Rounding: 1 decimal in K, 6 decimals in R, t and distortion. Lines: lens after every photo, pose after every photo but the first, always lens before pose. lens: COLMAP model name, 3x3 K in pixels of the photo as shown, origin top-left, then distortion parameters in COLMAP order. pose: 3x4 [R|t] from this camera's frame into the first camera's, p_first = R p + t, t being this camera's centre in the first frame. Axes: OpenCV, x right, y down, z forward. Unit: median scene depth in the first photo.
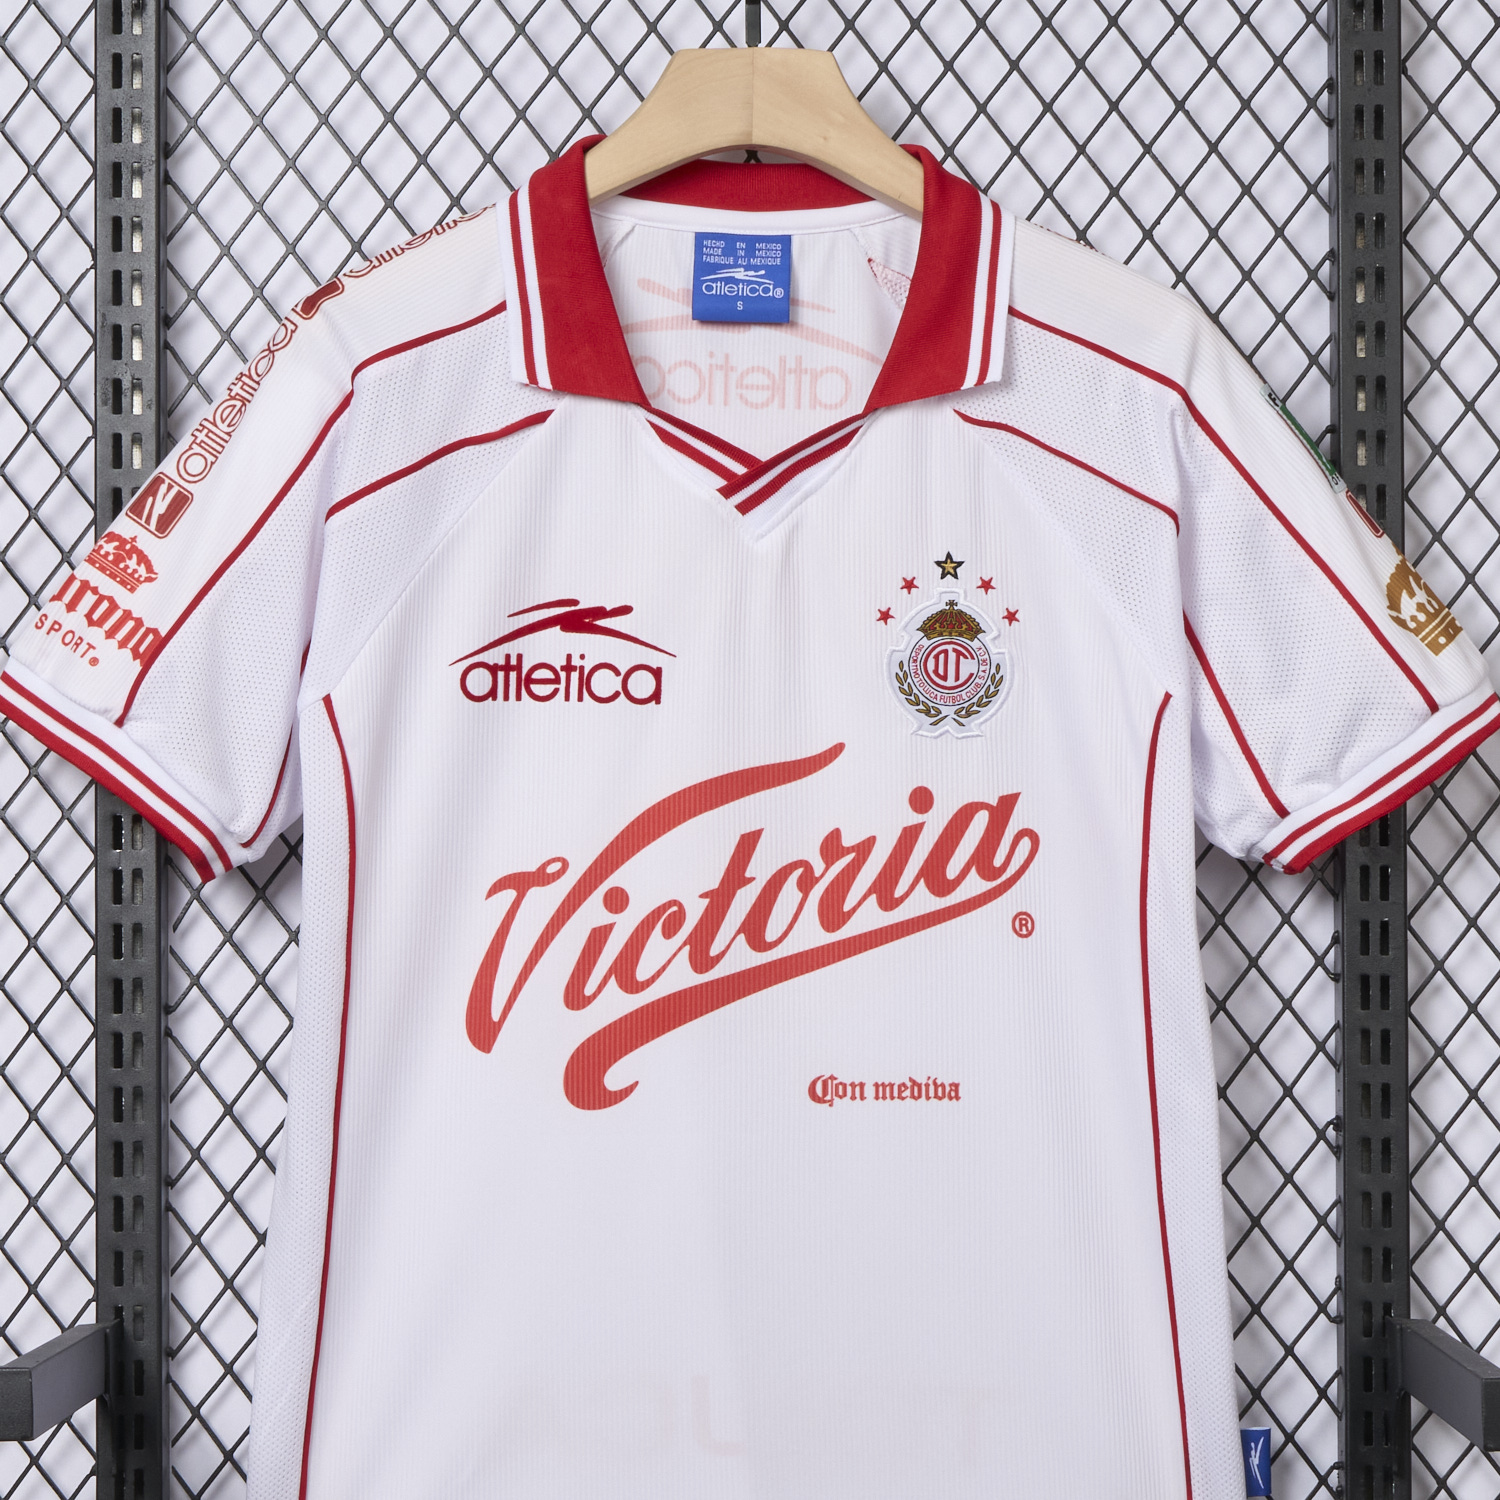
lens RADIAL K [[5003.3, 0, 868.4], [0, 5003.3, 847.1], [0, 0, 1]] dist [0.049032, 0.000000]
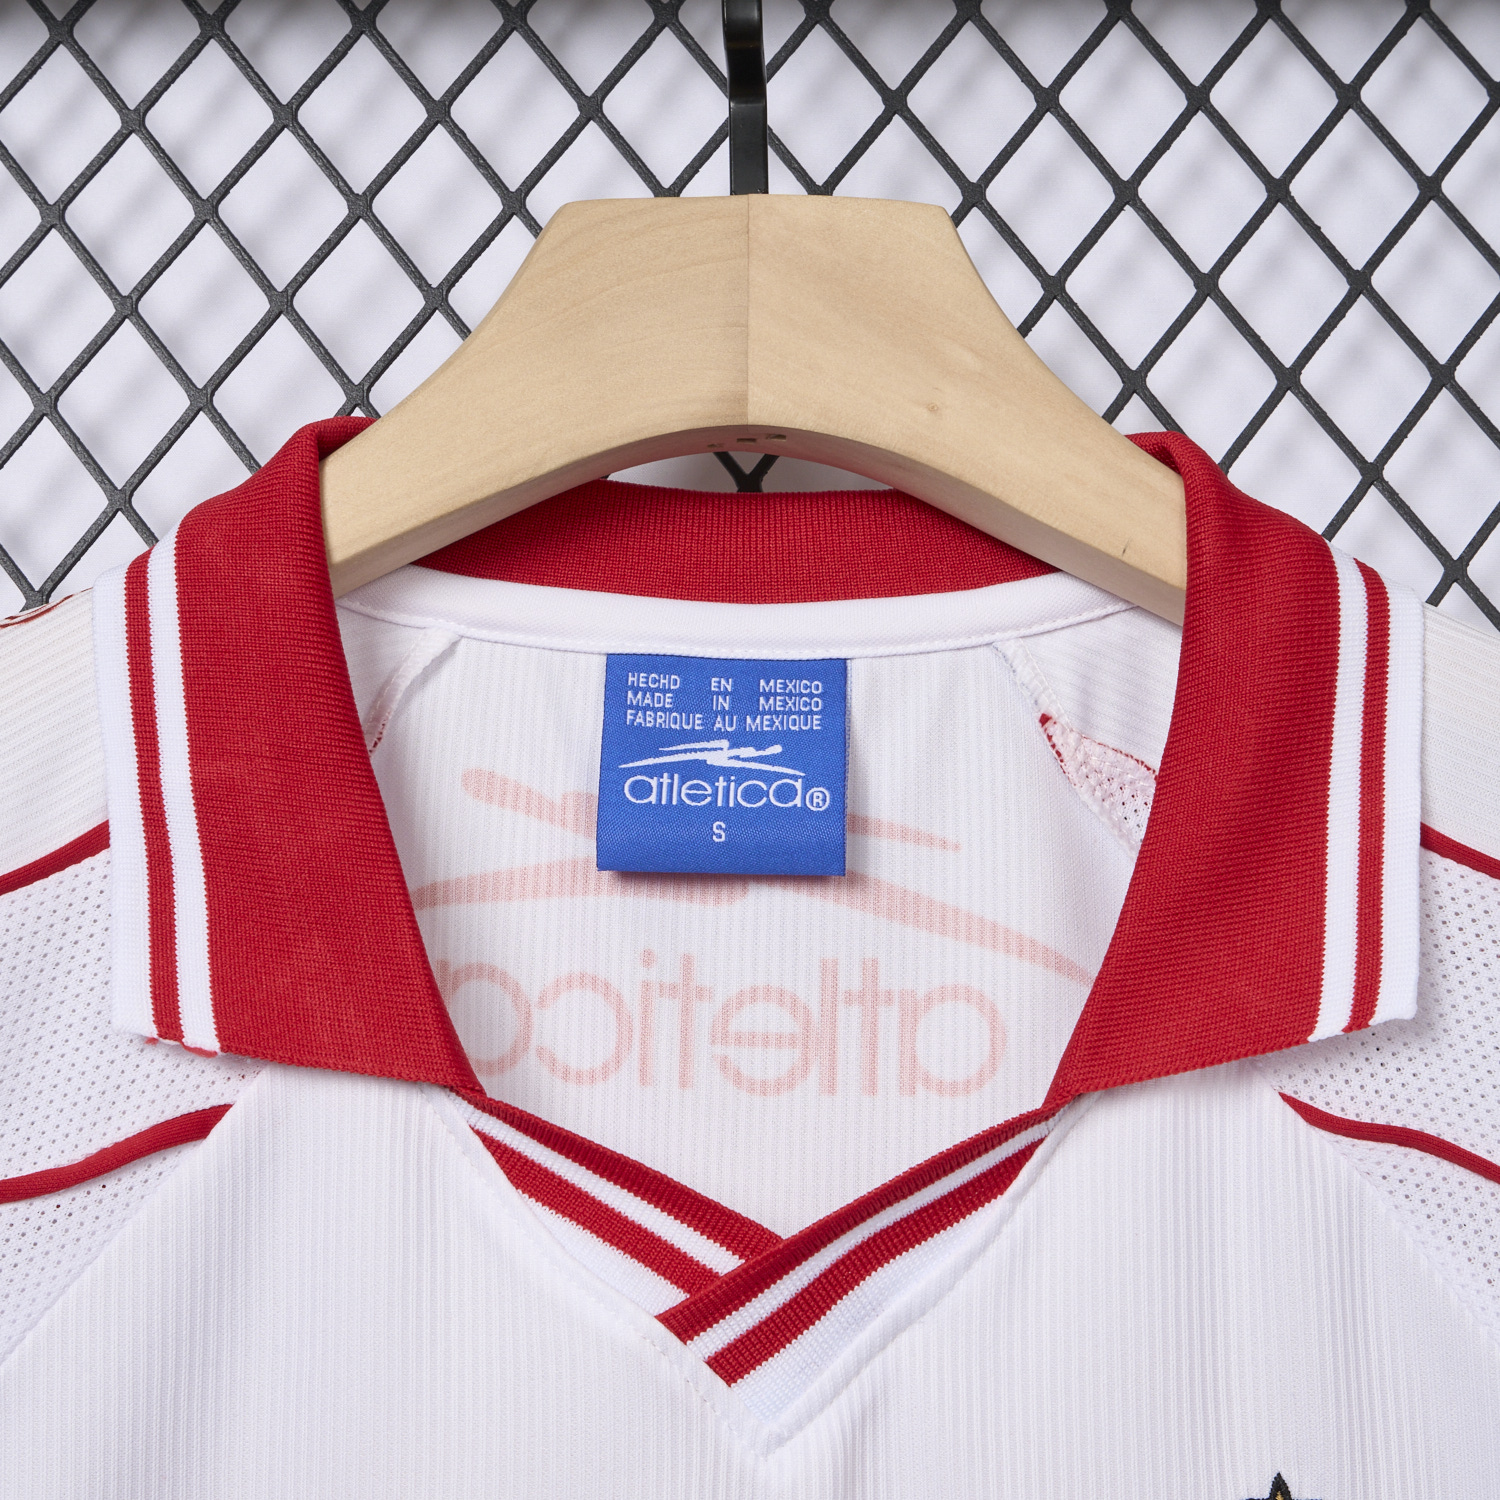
lens RADIAL K [[3214.7, 0, 762.7], [0, 3214.7, 749.6], [0, 0, 1]] dist [-0.008531, 0.000000]
pose [[0.999627, -0.011397, -0.024822, -0.015982], [0.006896, 0.984656, -0.174369, -0.070841], [0.026429, 0.174133, 0.984367, 0.753373]]
